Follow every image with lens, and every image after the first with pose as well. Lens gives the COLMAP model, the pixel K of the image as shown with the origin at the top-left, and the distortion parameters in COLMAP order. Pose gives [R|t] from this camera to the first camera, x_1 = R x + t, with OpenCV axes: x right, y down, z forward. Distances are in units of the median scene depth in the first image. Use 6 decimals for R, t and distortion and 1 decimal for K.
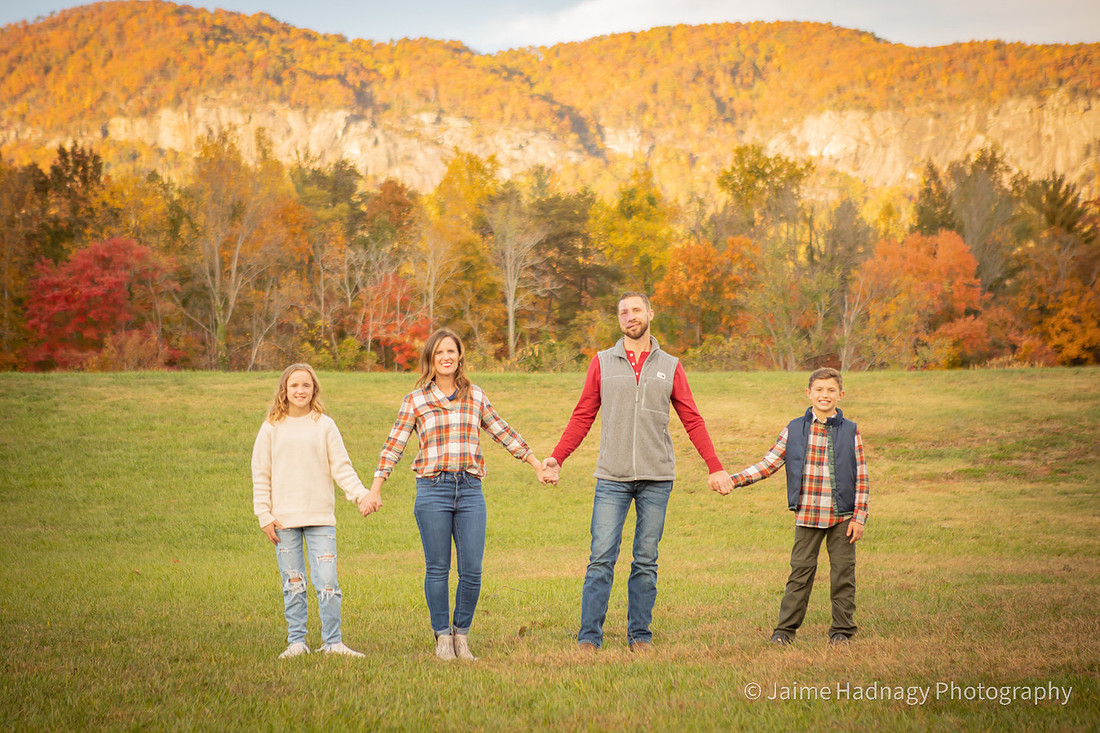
lens RADIAL K [[2094.3, 0, 540.5], [0, 2094.3, 359.4], [0, 0, 1]] dist [0.145537, -0.006248]
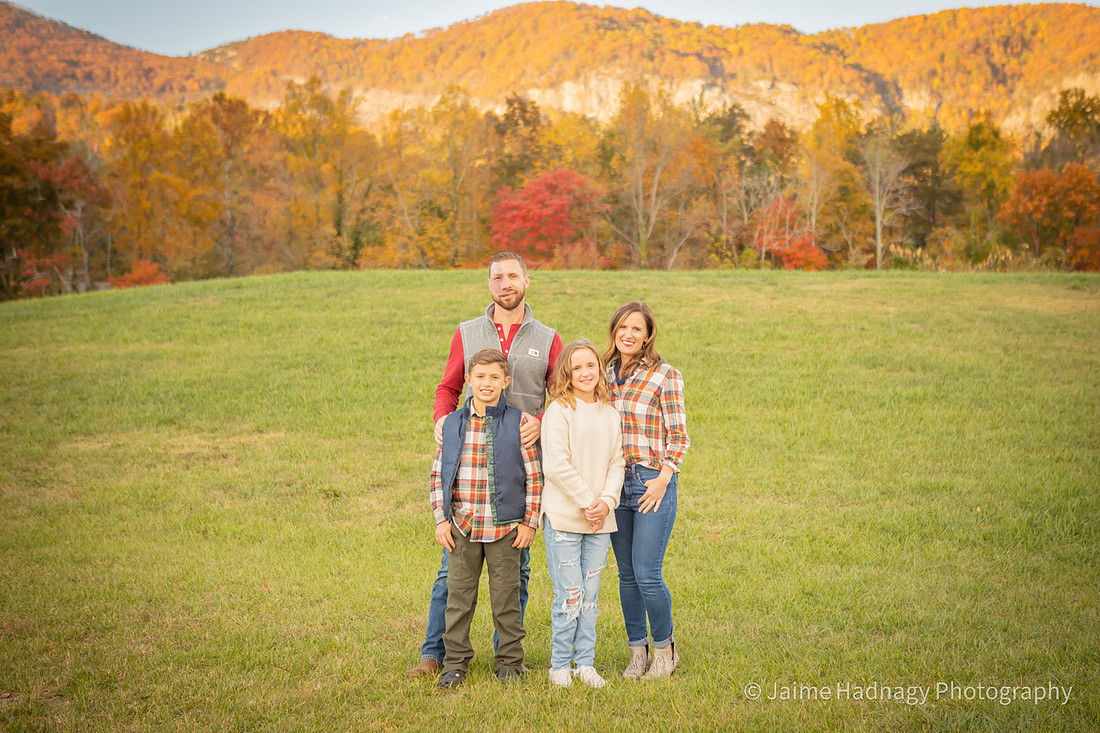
lens RADIAL K [[1460.2, 0, 553.9], [0, 1460.2, 371.4], [0, 0, 1]] dist [0.015346, 0.011426]
pose [[0.986164, 0.013416, -0.165230, -0.054428], [-0.002120, 0.997659, 0.068354, 0.002213], [0.165760, -0.067058, 0.983883, 0.129104]]
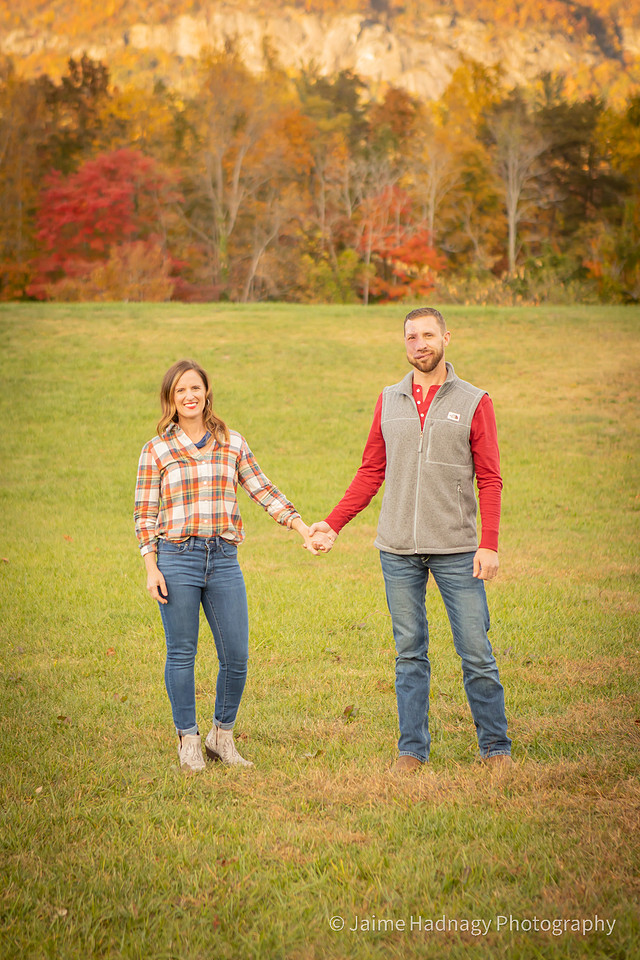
lens RADIAL K [[2025.3, 0, 273.0], [0, 2025.3, 478.2], [0, 0, 1]] dist [0.086505, 0.321109]
pose [[0.990292, 0.022266, -0.137208, 0.007770], [-0.007434, 0.994158, 0.107677, -0.005334], [0.138804, -0.105612, 0.984672, 0.024215]]
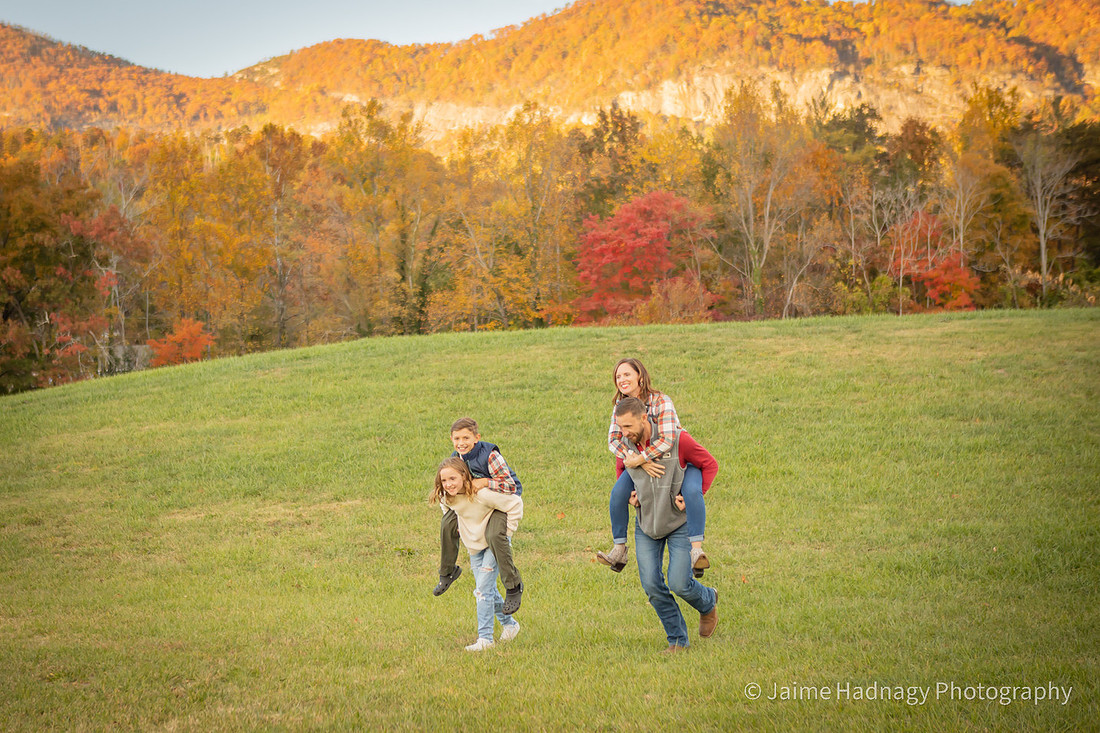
lens RADIAL K [[1775.6, 0, 459.9], [0, 1775.6, 392.2], [0, 0, 1]] dist [0.018090, 0.096819]
pose [[0.959861, -0.027578, -0.279117, -0.042744], [0.041826, 0.998101, 0.045221, -0.000962], [0.277340, -0.055080, 0.959192, 0.093215]]
